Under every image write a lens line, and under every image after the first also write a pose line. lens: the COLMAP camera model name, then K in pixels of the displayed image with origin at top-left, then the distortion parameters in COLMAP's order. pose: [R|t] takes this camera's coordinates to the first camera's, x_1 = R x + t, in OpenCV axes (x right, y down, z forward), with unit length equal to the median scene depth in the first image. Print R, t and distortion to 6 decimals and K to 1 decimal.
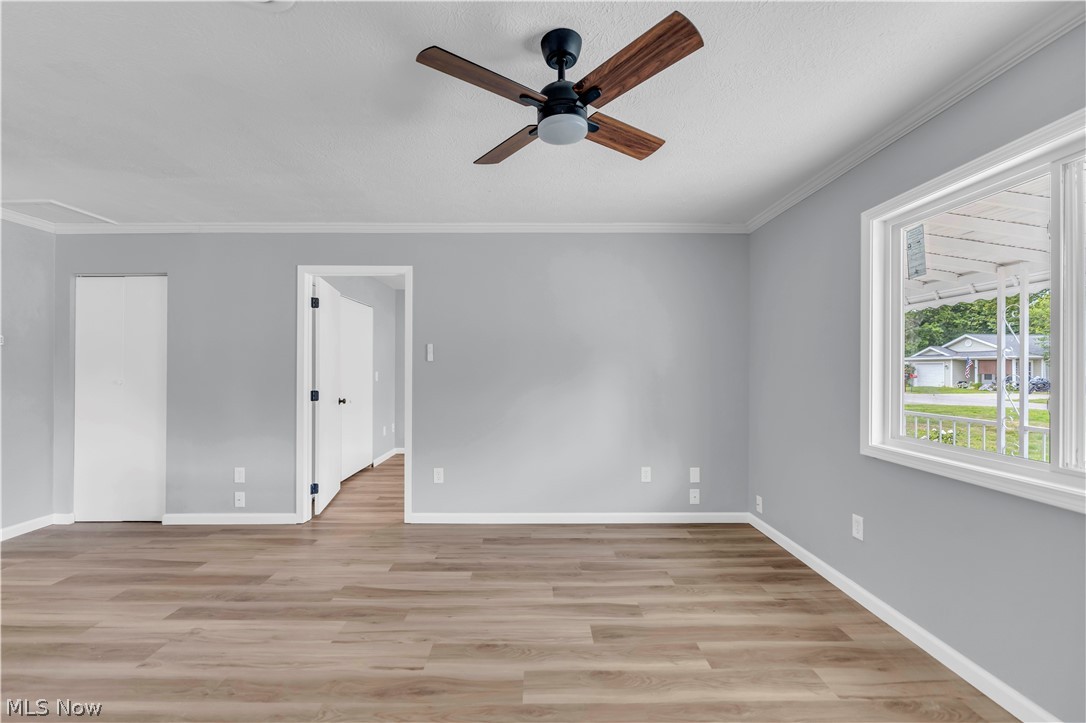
lens RADIAL K [[442.3, 0, 538.2], [0, 442.3, 364.6], [0, 0, 1]] dist [-0.001298, 0.000389]
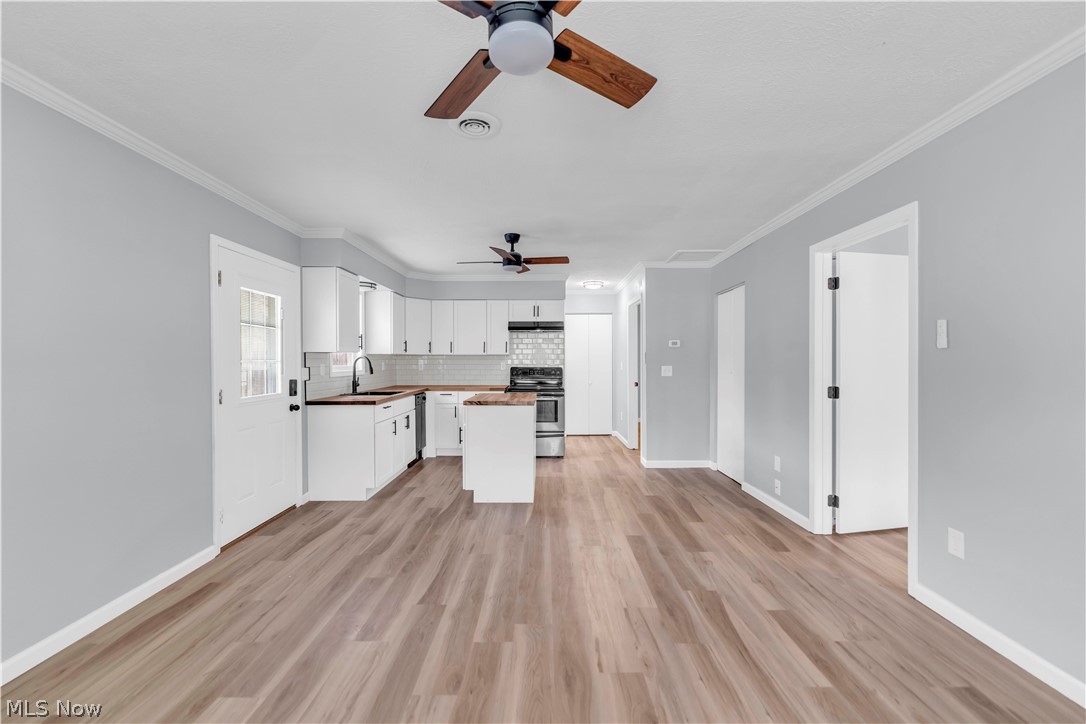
lens RADIAL K [[442.3, 0, 542.1], [0, 442.3, 362.9], [0, 0, 1]] dist [-0.001298, 0.000389]
pose [[-0.008024, 0.003657, -0.999961, 0.487424], [0.012047, 0.999921, 0.003560, 0.004692], [0.999895, -0.012018, -0.008067, 0.614172]]
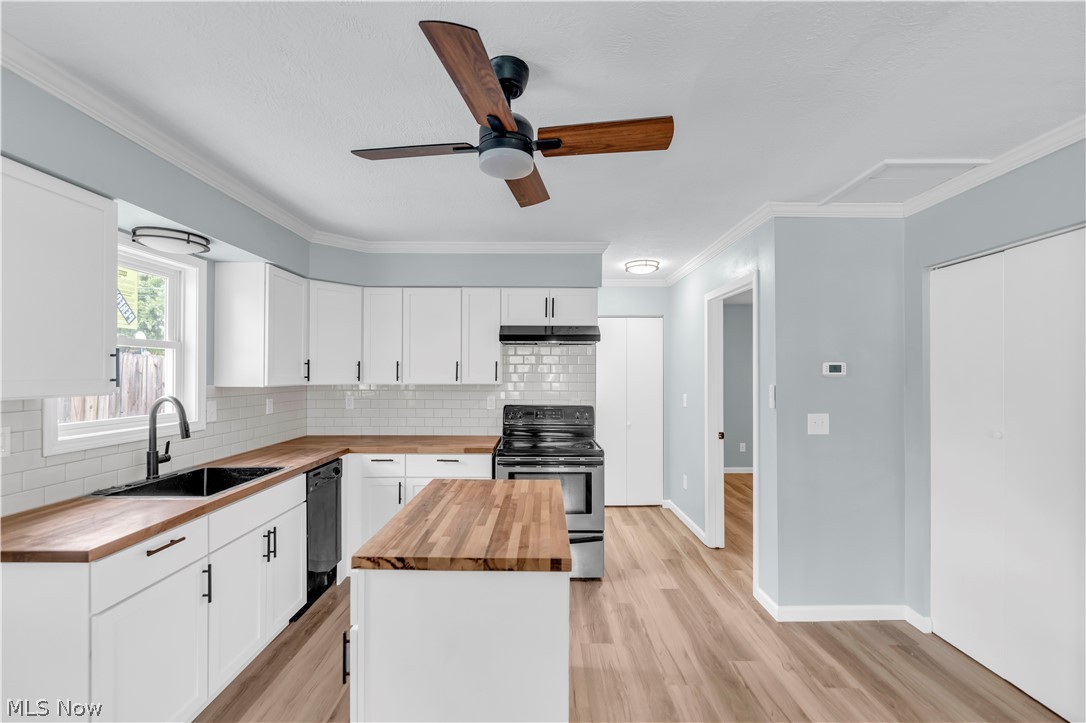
lens RADIAL K [[442.3, 0, 539.7], [0, 442.3, 373.3], [0, 0, 1]] dist [-0.001298, 0.000389]
pose [[-0.004750, -0.004111, -0.999980, -0.494532], [0.008550, 0.999955, -0.004152, -0.057586], [0.999952, -0.008569, -0.004715, 0.544916]]
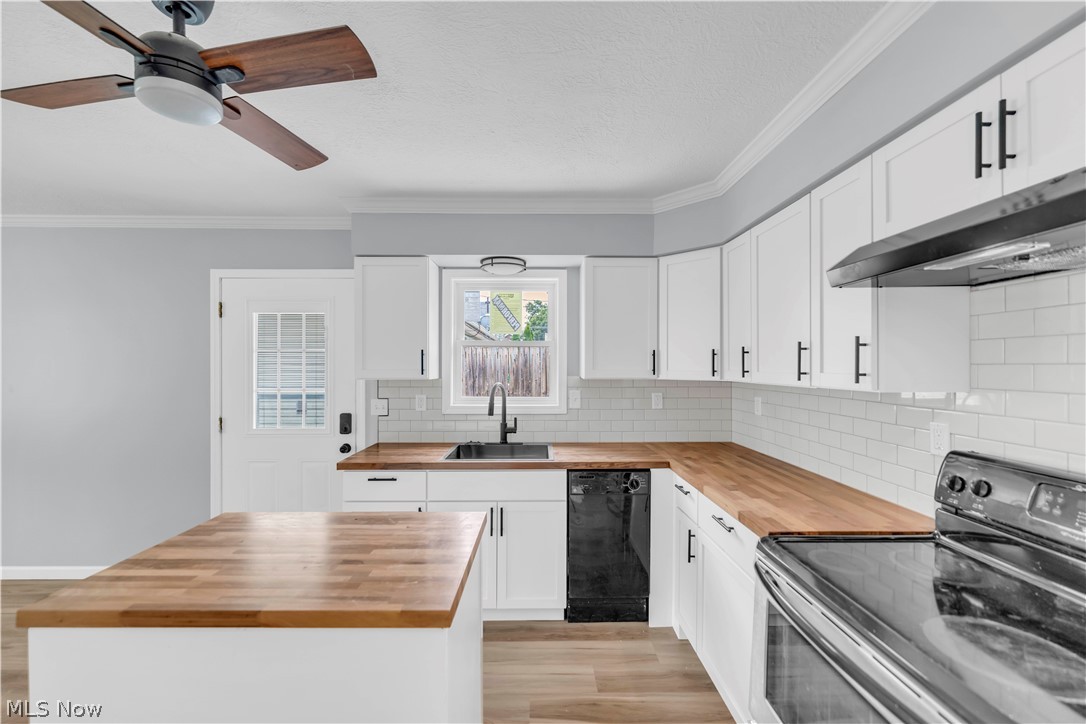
lens RADIAL K [[442.3, 0, 546.9], [0, 442.3, 364.5], [0, 0, 1]] dist [-0.001298, 0.000389]
pose [[-0.999959, -0.002293, -0.008745, -1.377006], [-0.002172, 0.999904, -0.013718, -0.055944], [0.008776, -0.013698, -0.999868, 0.930944]]
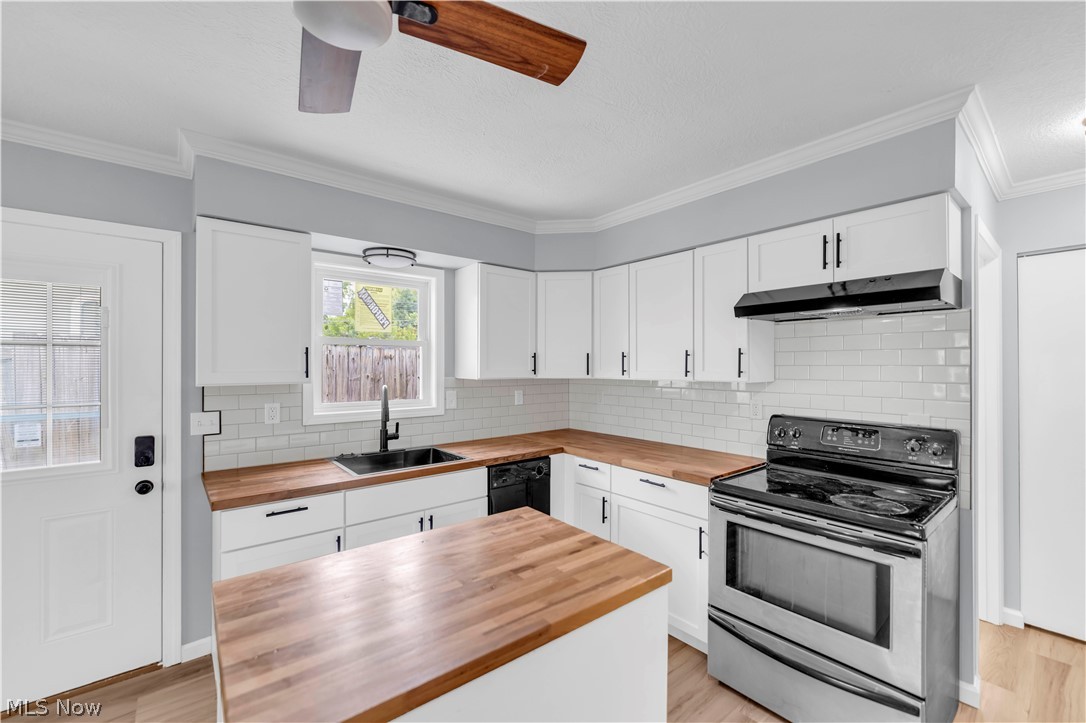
lens RADIAL K [[442.3, 0, 536.1], [0, 442.3, 364.9], [0, 0, 1]] dist [-0.001298, 0.000389]
pose [[-0.783270, -0.002760, -0.621675, -0.928083], [0.005628, 0.999918, -0.011530, -0.058190], [0.621656, -0.012530, -0.783190, 0.832482]]
